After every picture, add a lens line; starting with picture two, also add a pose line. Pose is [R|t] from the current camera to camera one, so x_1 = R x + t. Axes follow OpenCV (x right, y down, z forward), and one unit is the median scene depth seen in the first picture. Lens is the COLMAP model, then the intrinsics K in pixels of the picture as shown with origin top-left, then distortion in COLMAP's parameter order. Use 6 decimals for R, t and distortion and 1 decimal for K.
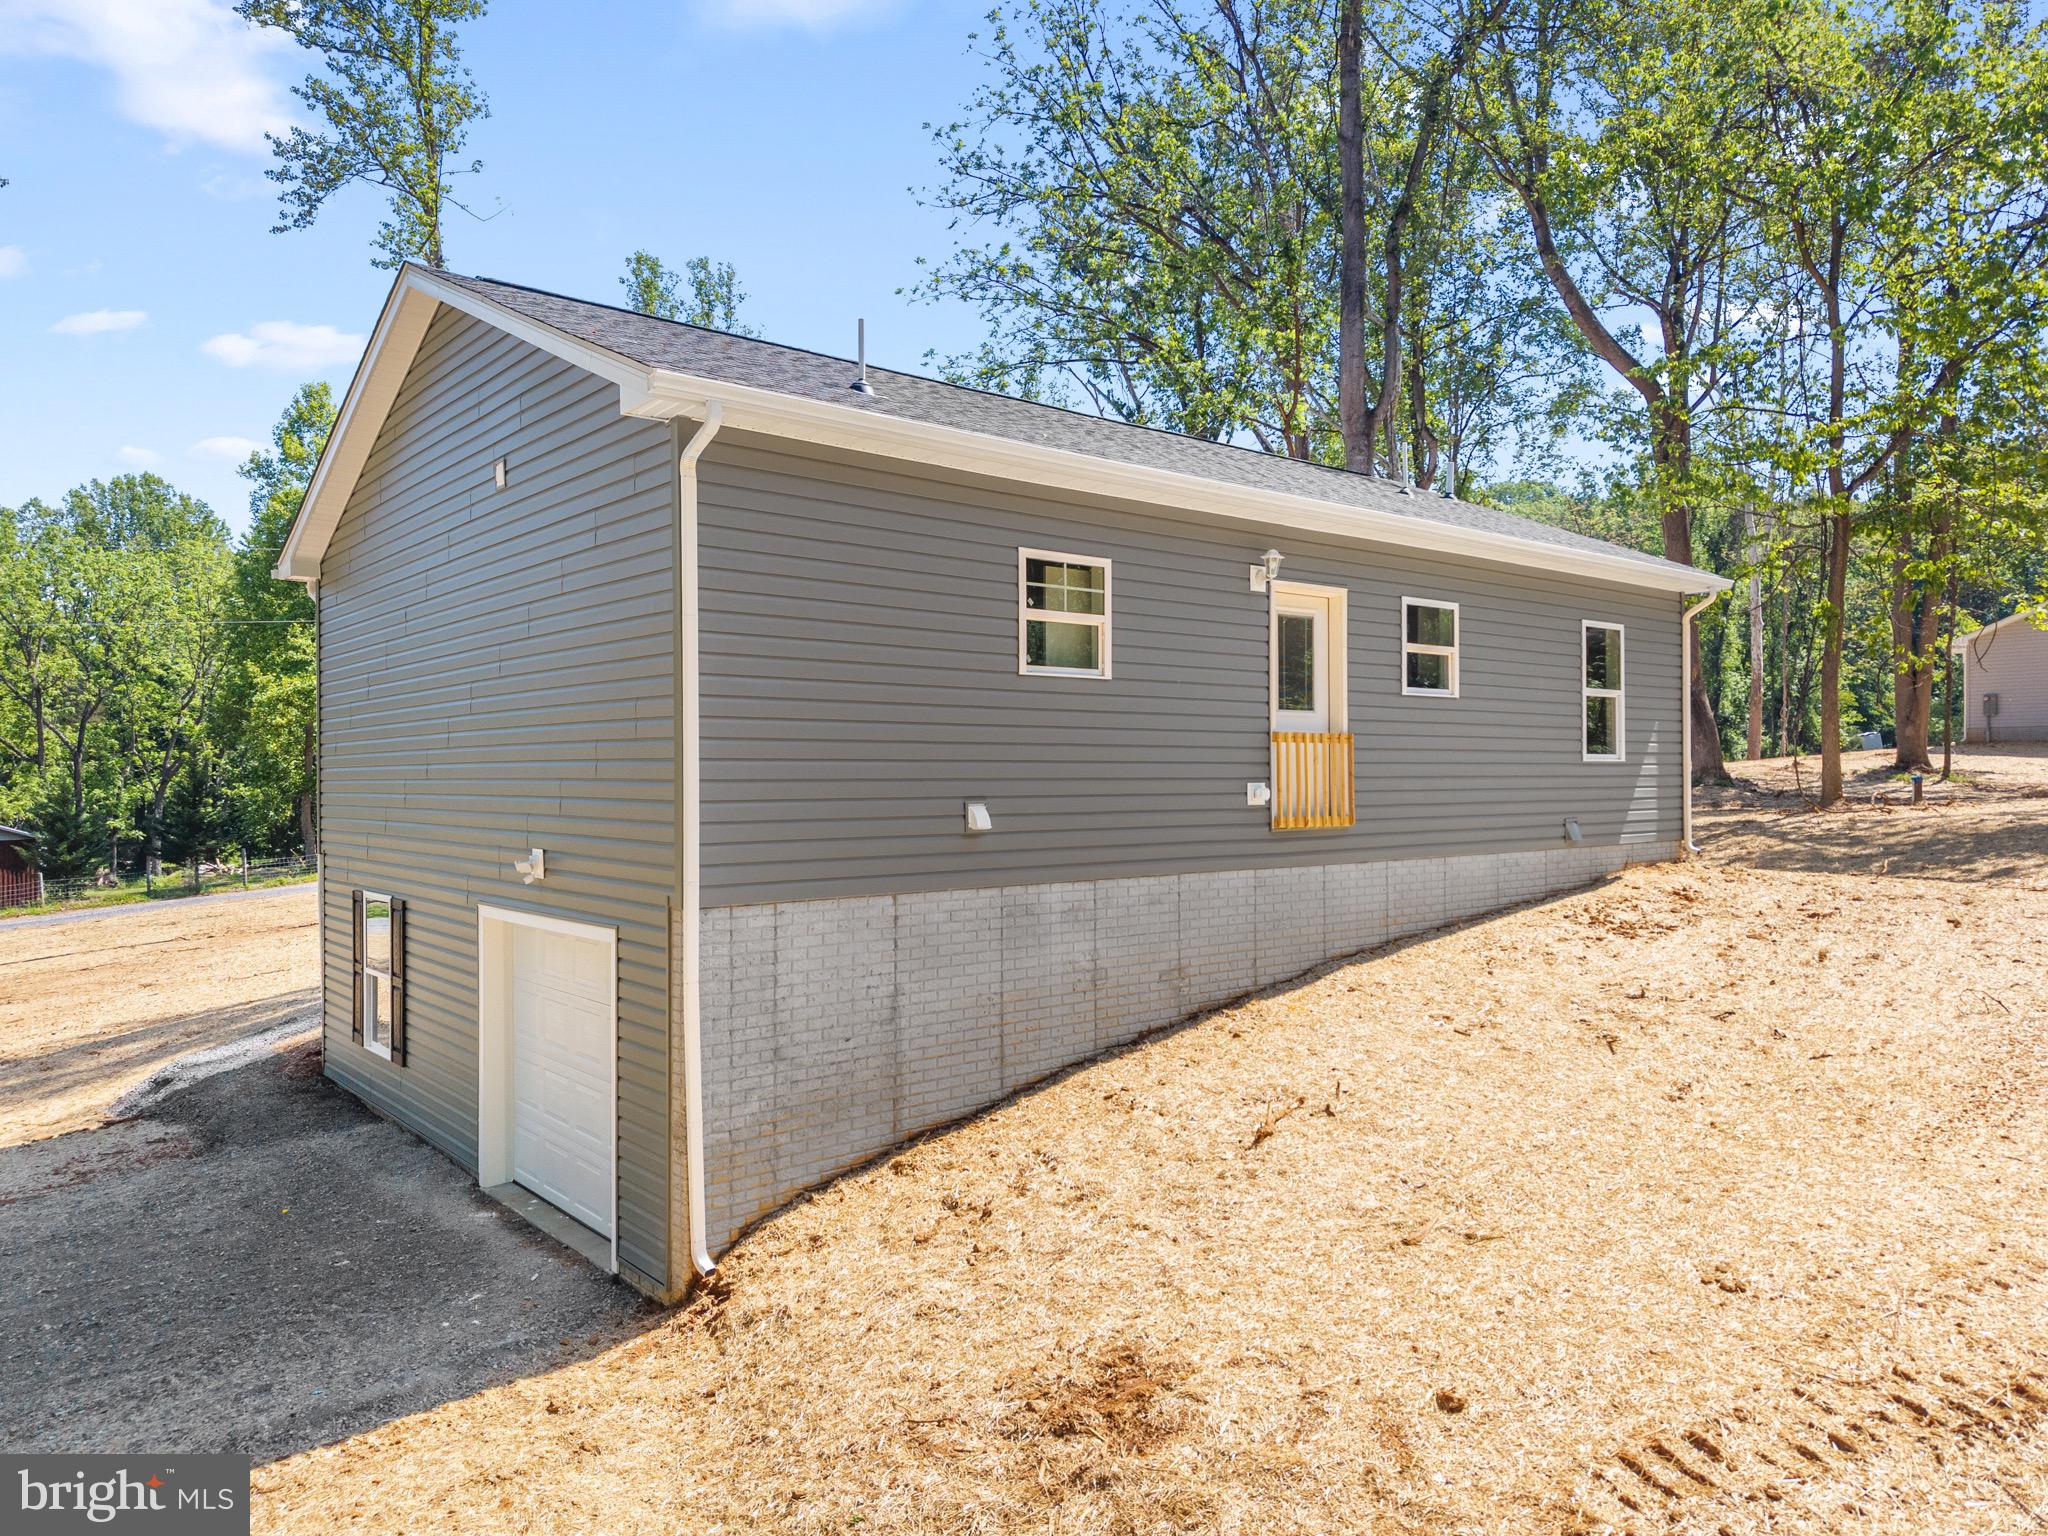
lens RADIAL K [[1356.4, 0, 1024.0], [0, 1356.4, 768.0], [0, 0, 1]] dist [0.114760, -0.173065]
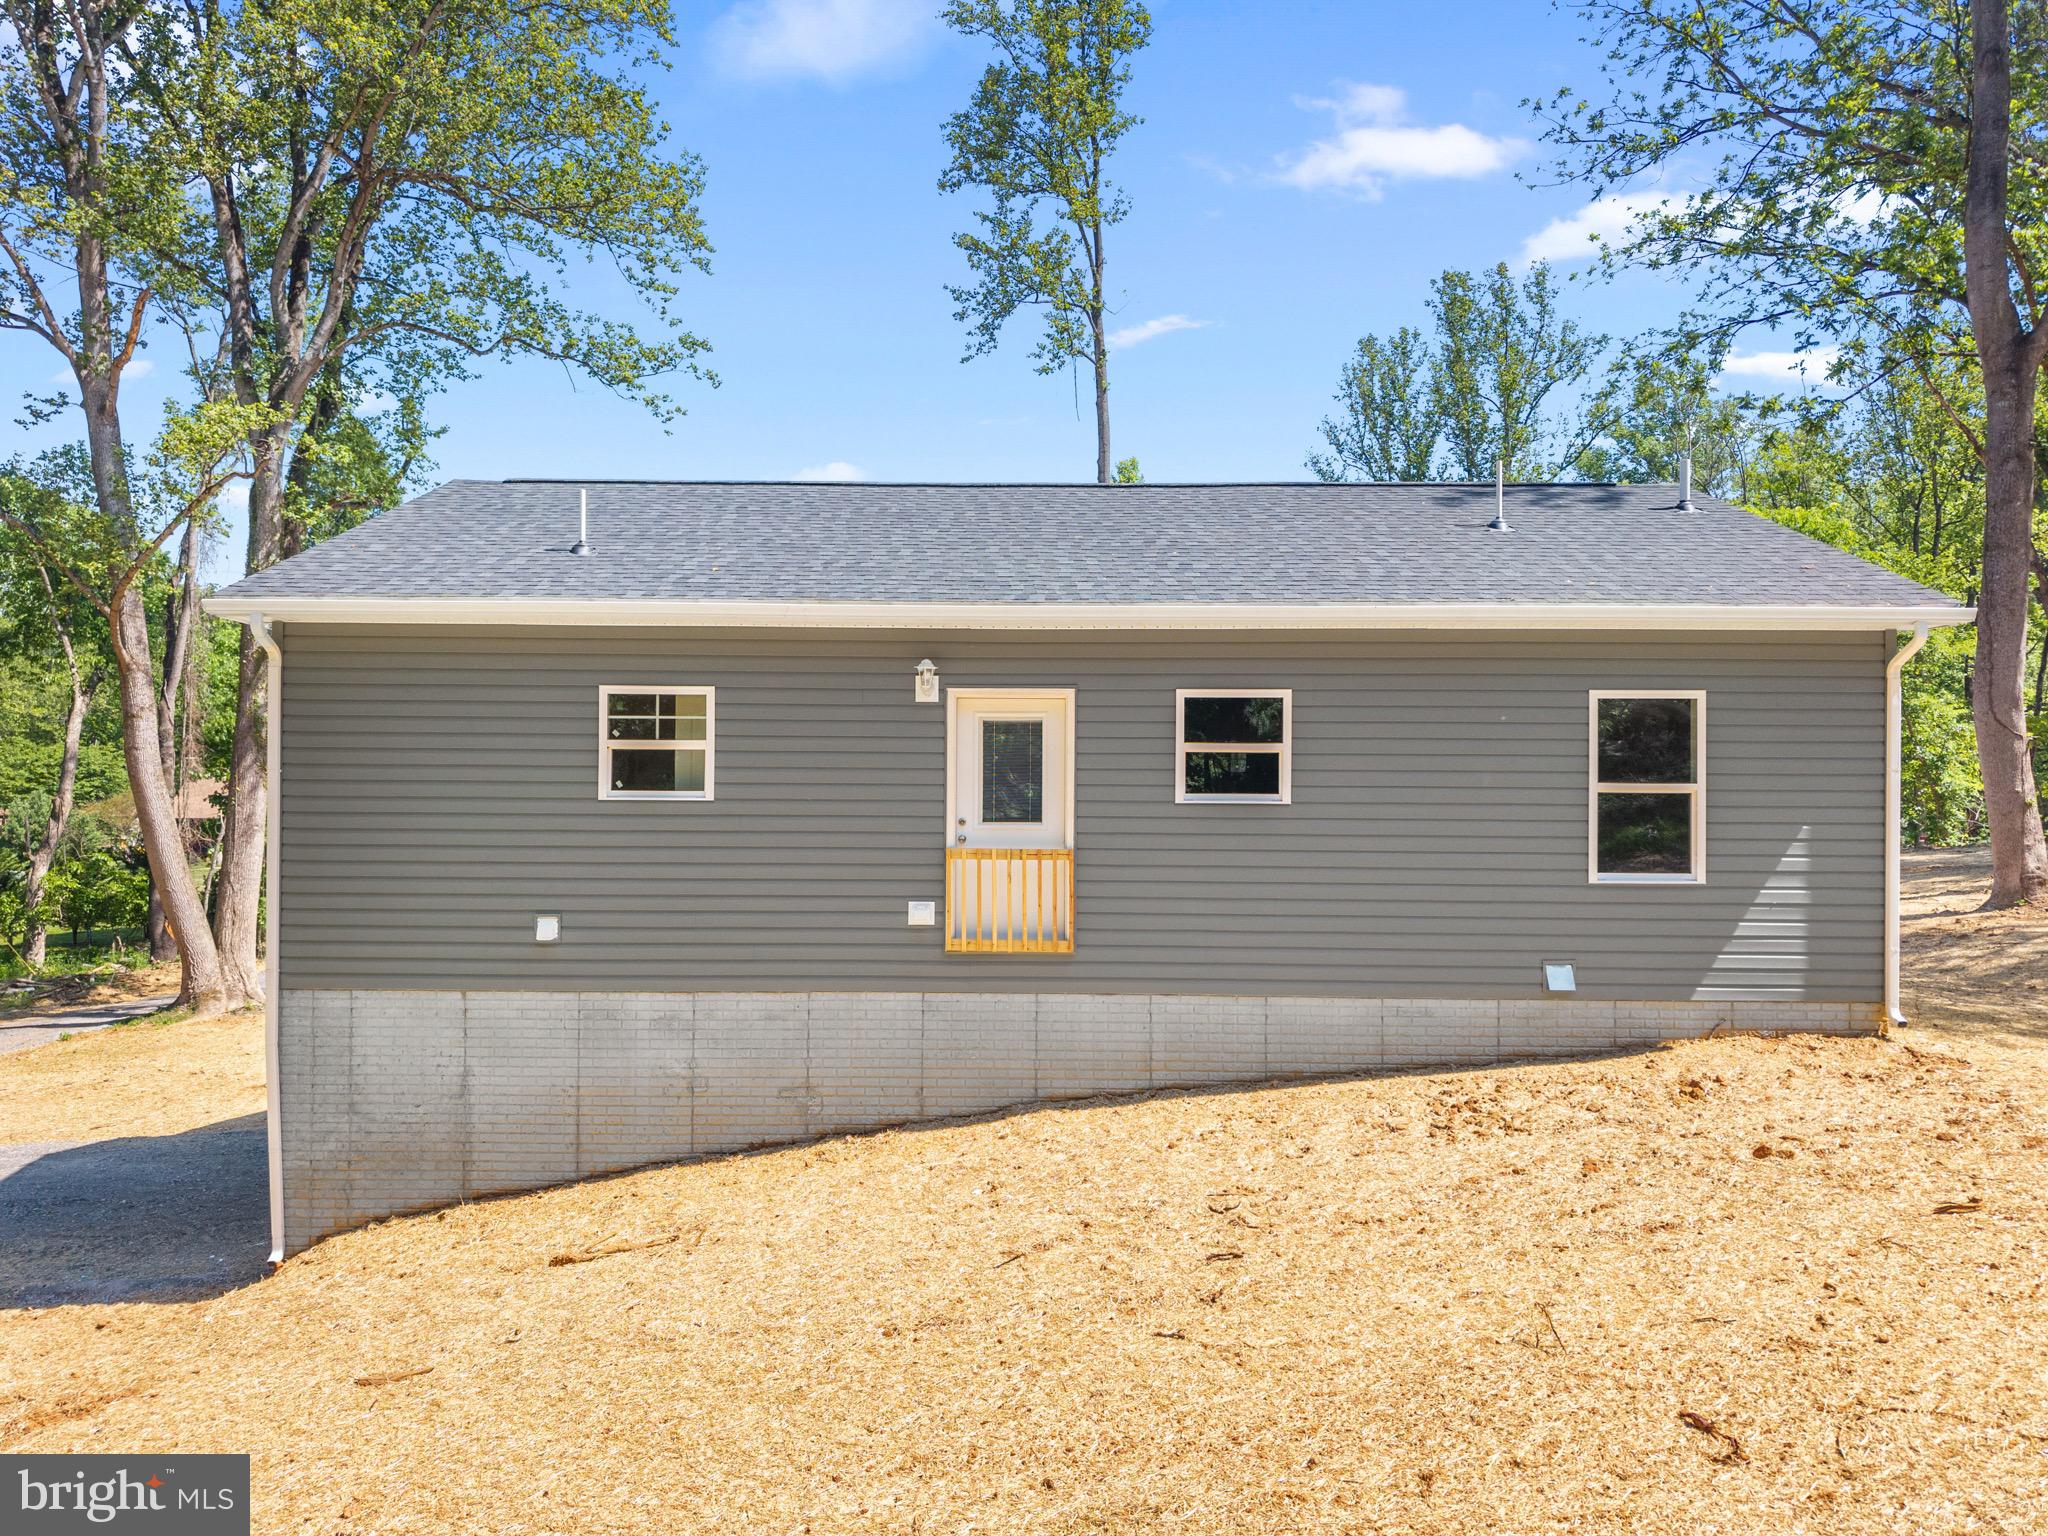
lens RADIAL K [[1384.3, 0, 1038.1], [0, 1384.3, 776.0], [0, 0, 1]] dist [0.019323, -0.007914]
pose [[0.766293, 0.006718, -0.642456, 0.851027], [-0.006513, 0.999975, 0.002688, -0.080622], [0.642458, 0.002124, 0.766318, 0.311292]]
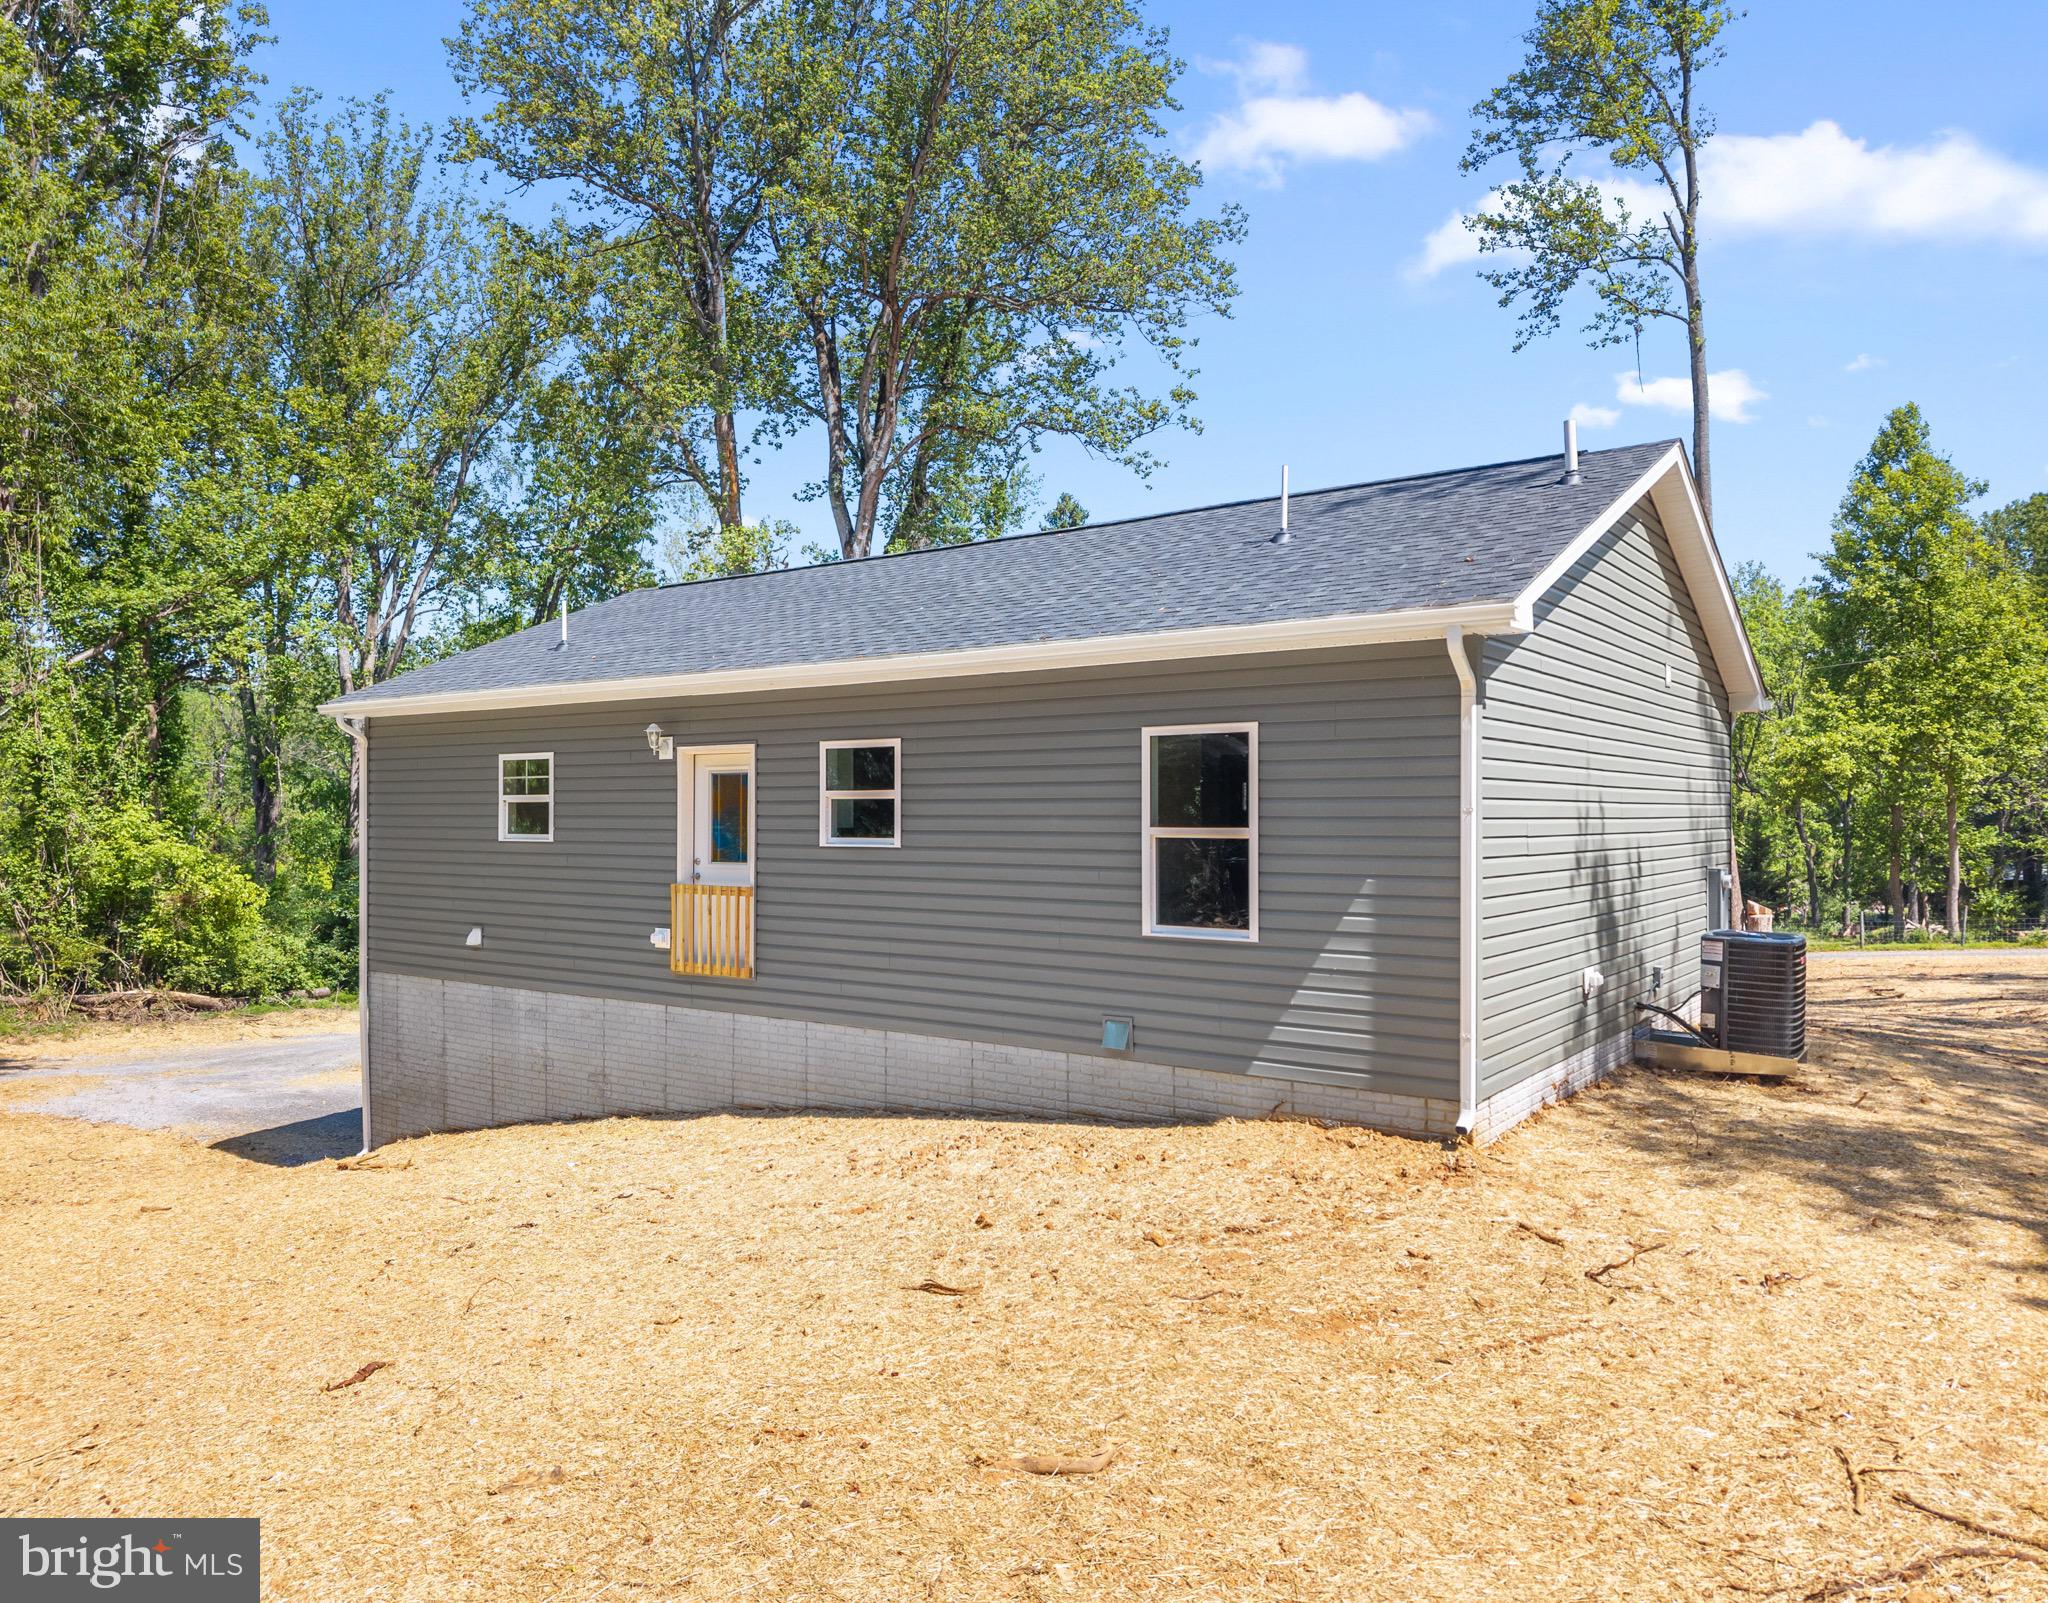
lens RADIAL K [[1484.5, 0, 987.1], [0, 1484.5, 805.2], [0, 0, 1]] dist [0.014738, 0.000208]
pose [[0.223463, -0.005041, -0.974699, 1.429068], [-0.000177, 0.999986, -0.005213, -0.085130], [0.974712, 0.001337, 0.223459, 0.984859]]
